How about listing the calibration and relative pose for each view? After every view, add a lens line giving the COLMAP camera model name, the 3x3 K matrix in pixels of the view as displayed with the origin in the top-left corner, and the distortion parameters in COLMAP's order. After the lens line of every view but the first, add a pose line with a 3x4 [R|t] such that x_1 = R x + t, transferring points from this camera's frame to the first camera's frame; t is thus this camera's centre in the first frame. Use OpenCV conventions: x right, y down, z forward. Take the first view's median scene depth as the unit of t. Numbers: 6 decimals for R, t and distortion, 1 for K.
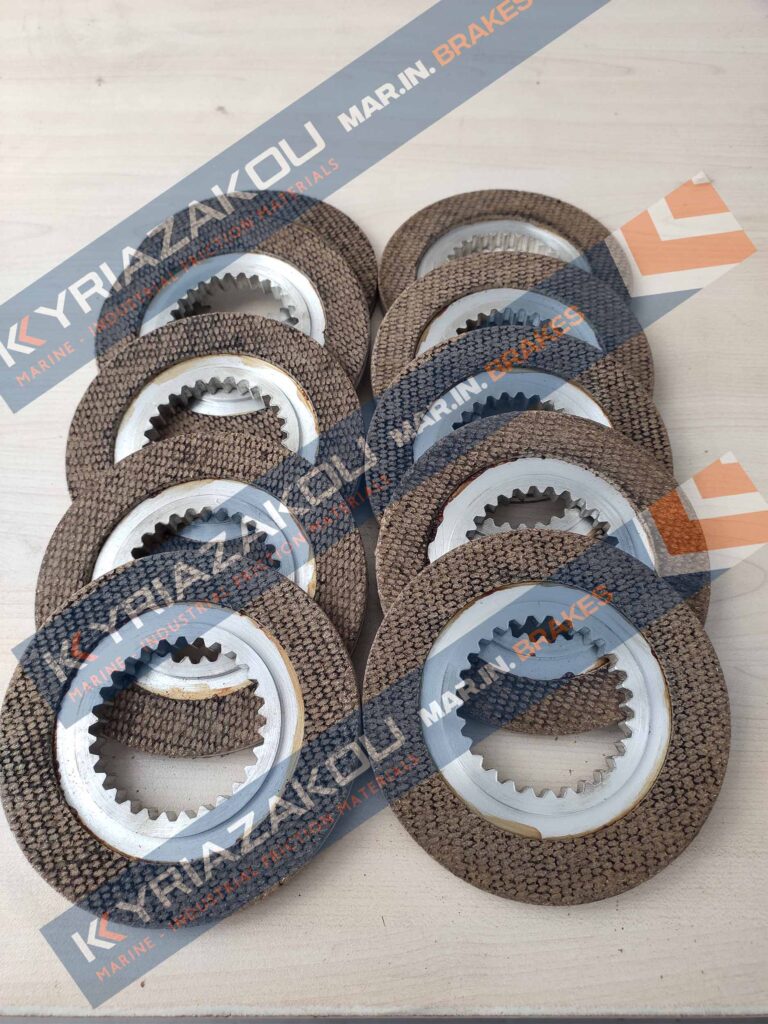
lens RADIAL K [[769.0, 0, 384.0], [0, 769.0, 512.0], [0, 0, 1]] dist [0.021216, 0.005332]
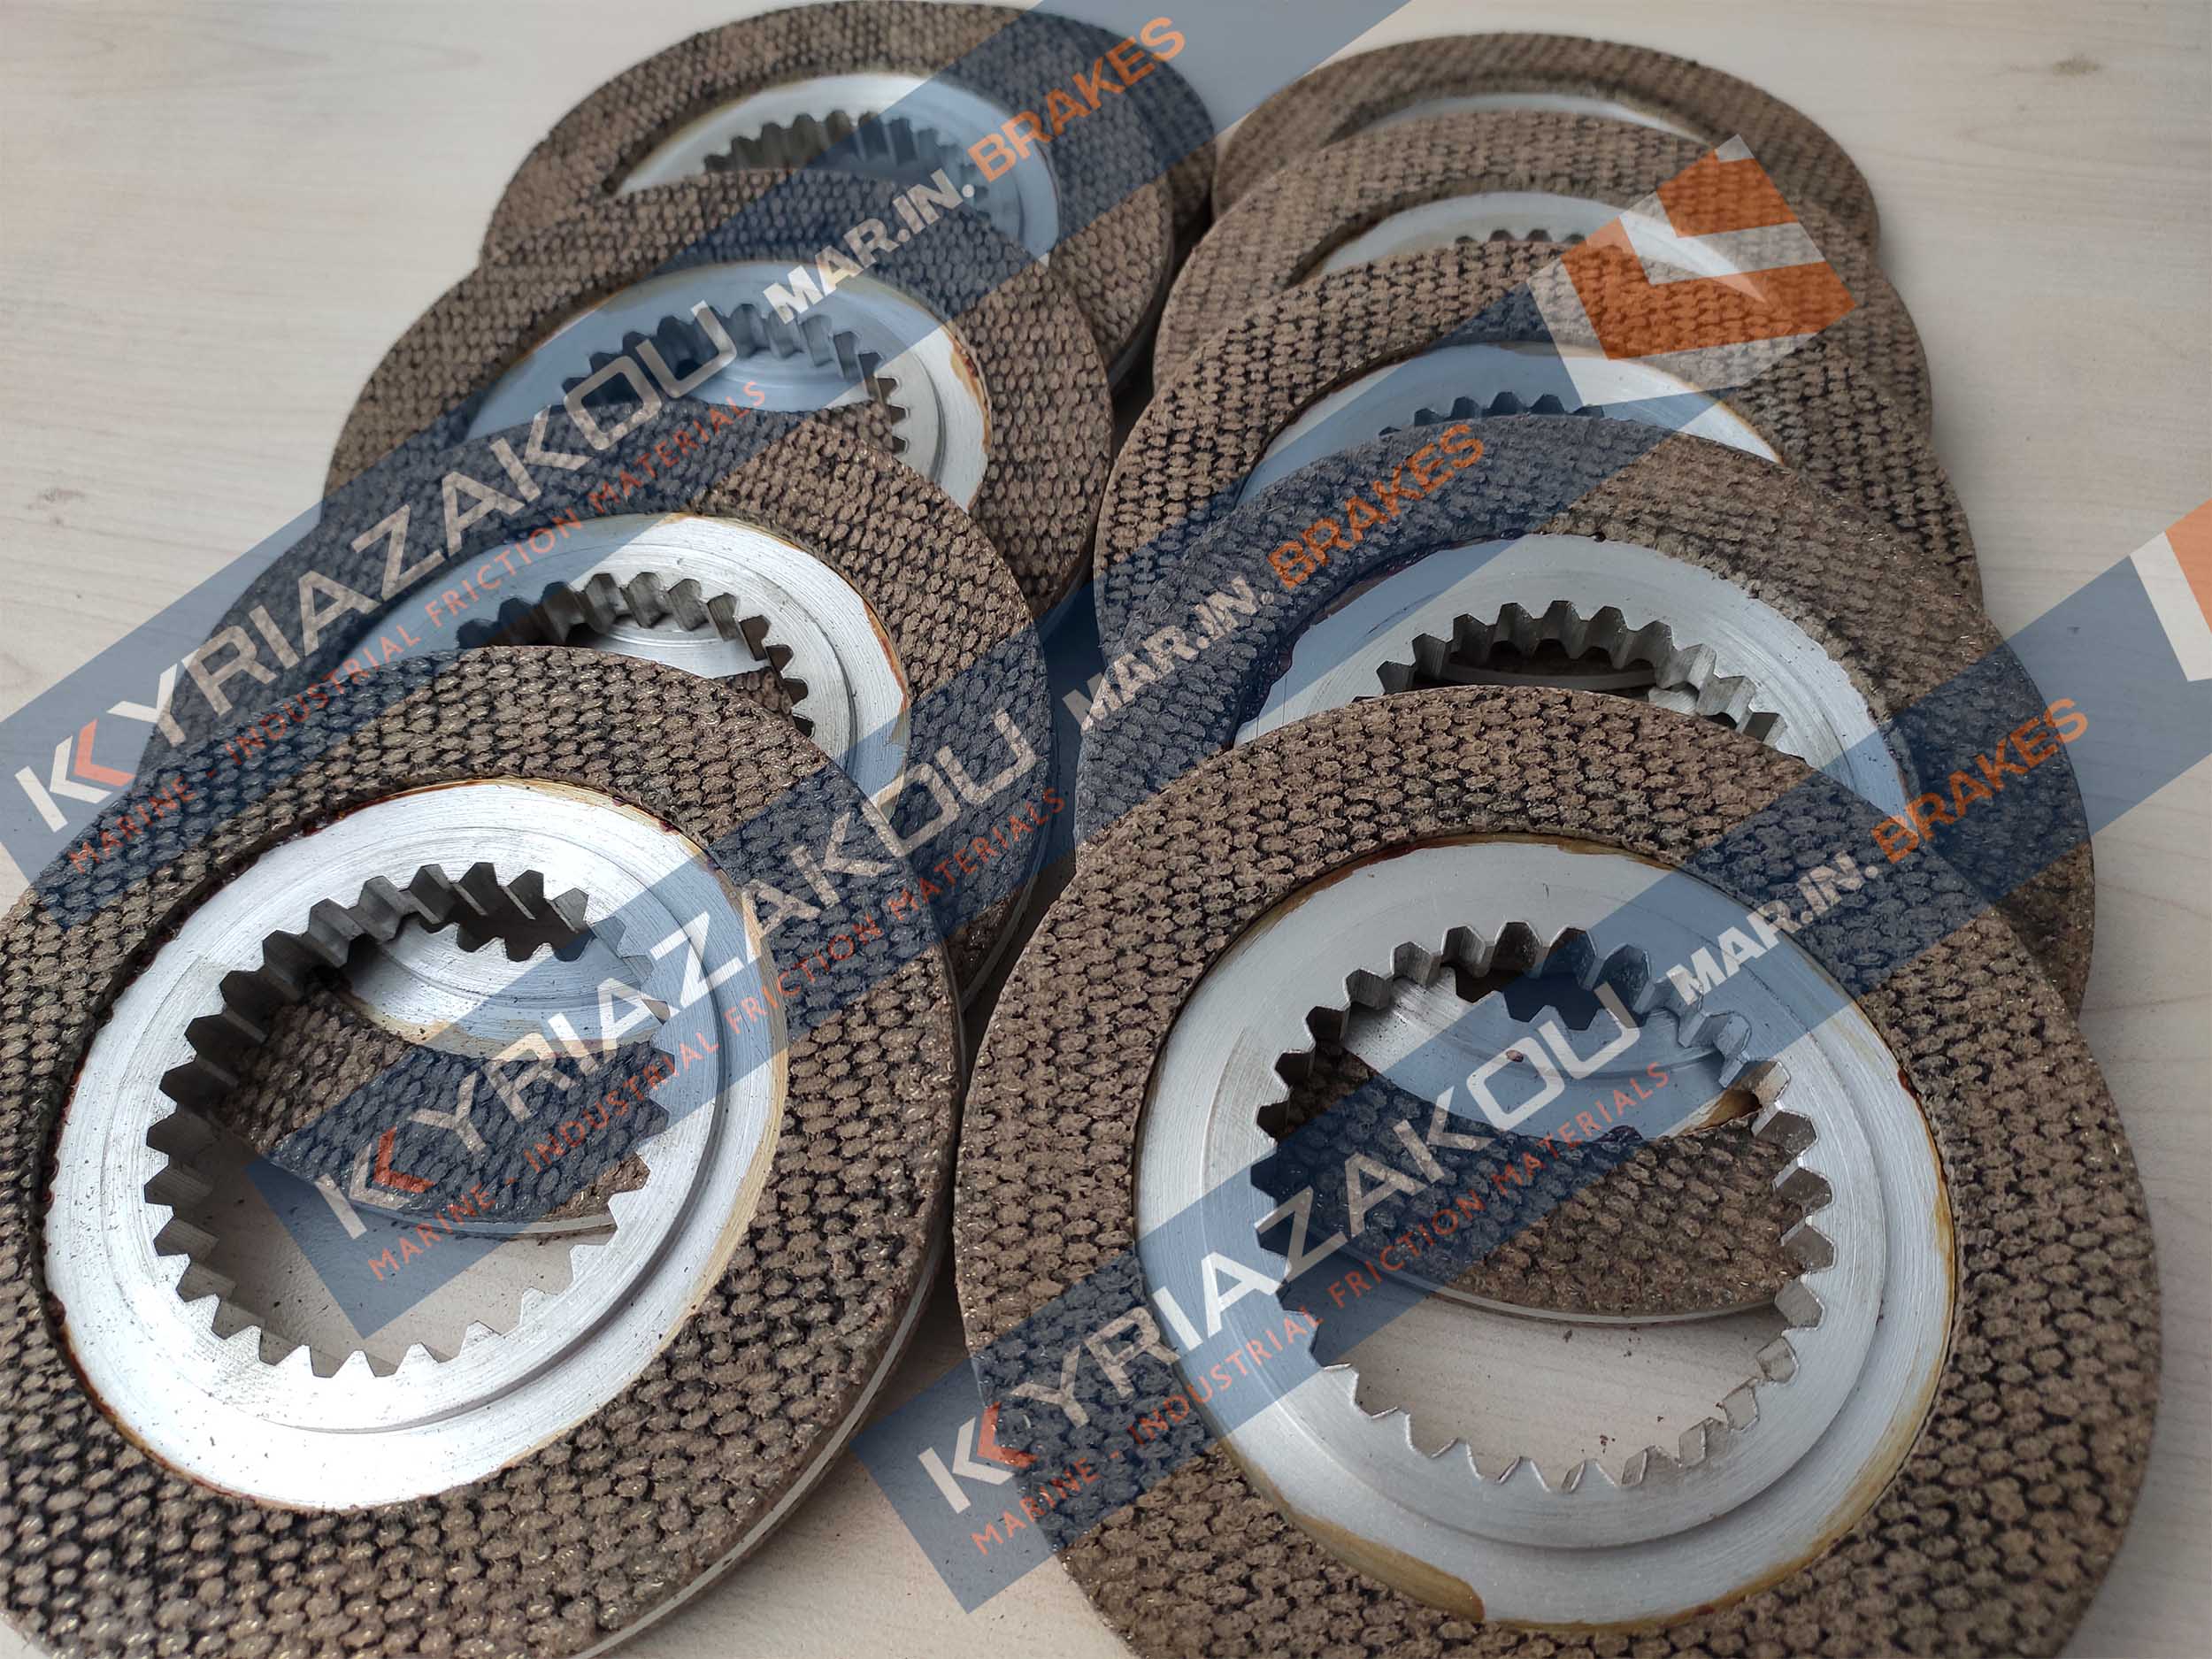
lens RADIAL K [[1655.7, 0, 1106.0], [0, 1655.7, 829.5], [0, 0, 1]] dist [0.037996, -0.078133]
pose [[0.988154, 0.112365, -0.104525, 0.086843], [-0.128230, 0.978735, -0.160109, 0.227868], [0.084312, 0.171615, 0.981550, 0.288934]]
